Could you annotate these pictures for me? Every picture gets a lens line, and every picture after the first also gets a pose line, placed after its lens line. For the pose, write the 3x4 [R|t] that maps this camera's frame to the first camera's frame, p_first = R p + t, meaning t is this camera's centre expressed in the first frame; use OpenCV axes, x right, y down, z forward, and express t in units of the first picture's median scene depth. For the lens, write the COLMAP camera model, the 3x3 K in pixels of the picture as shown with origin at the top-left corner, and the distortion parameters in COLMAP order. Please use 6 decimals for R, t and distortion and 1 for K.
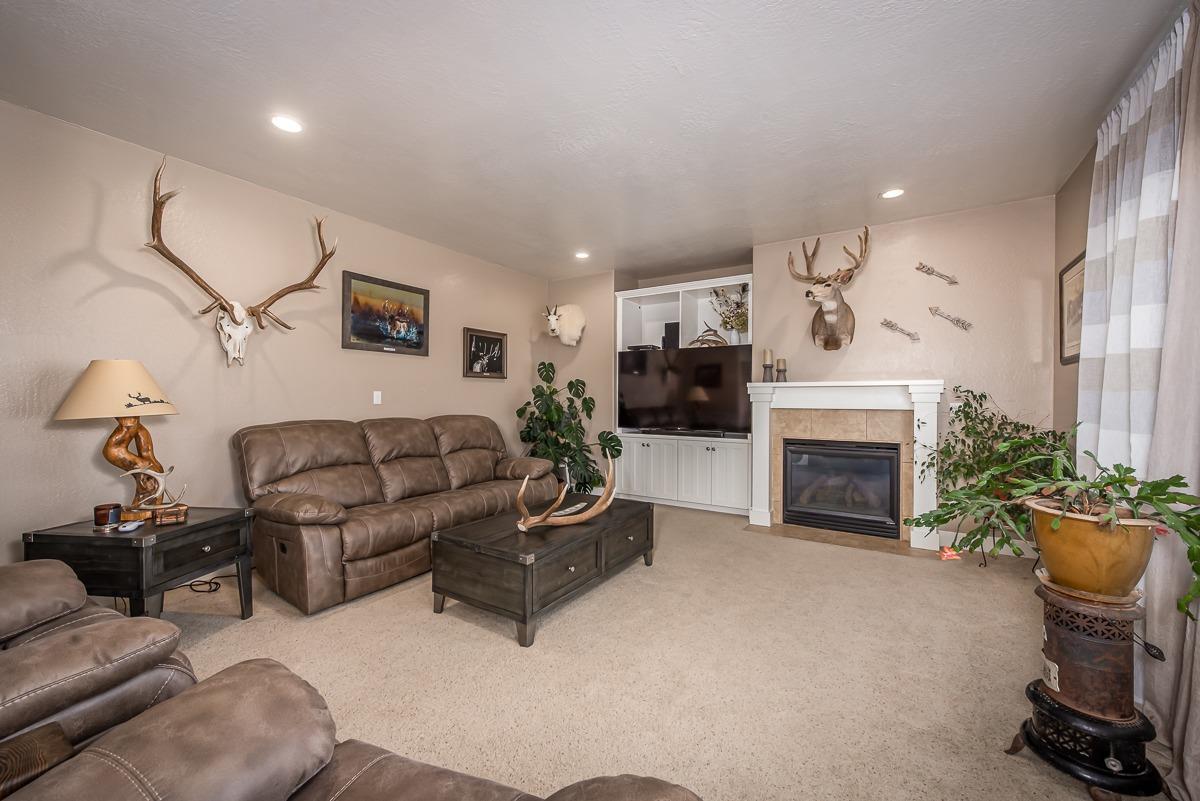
lens RADIAL K [[473.3, 0, 610.4], [0, 473.3, 402.1], [0, 0, 1]] dist [-0.000258, -0.000084]
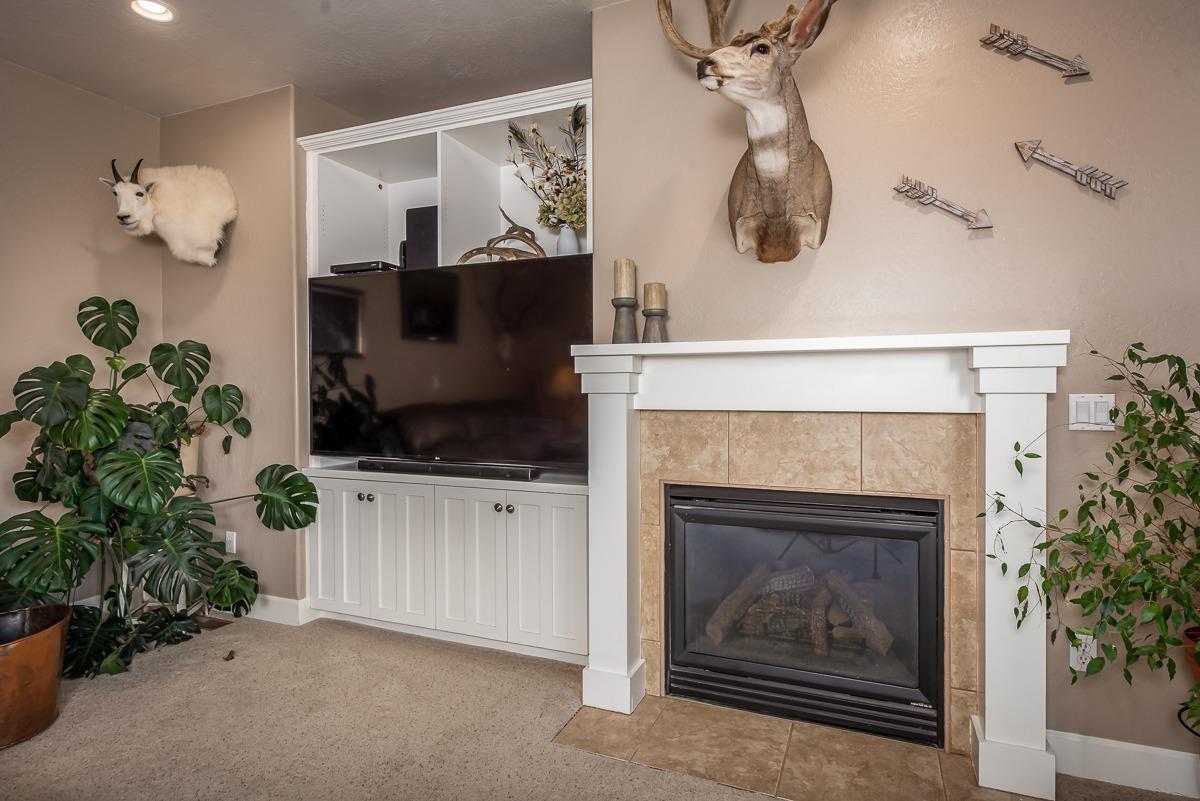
lens RADIAL K [[651.8, 0, 598.3], [0, 651.8, 394.6], [0, 0, 1]] dist [-0.000160, 0.000792]
pose [[0.987895, -0.008151, 0.154910, 0.223895], [0.007557, 0.999962, 0.004424, -0.002361], [-0.154940, -0.003200, 0.987919, 0.460951]]
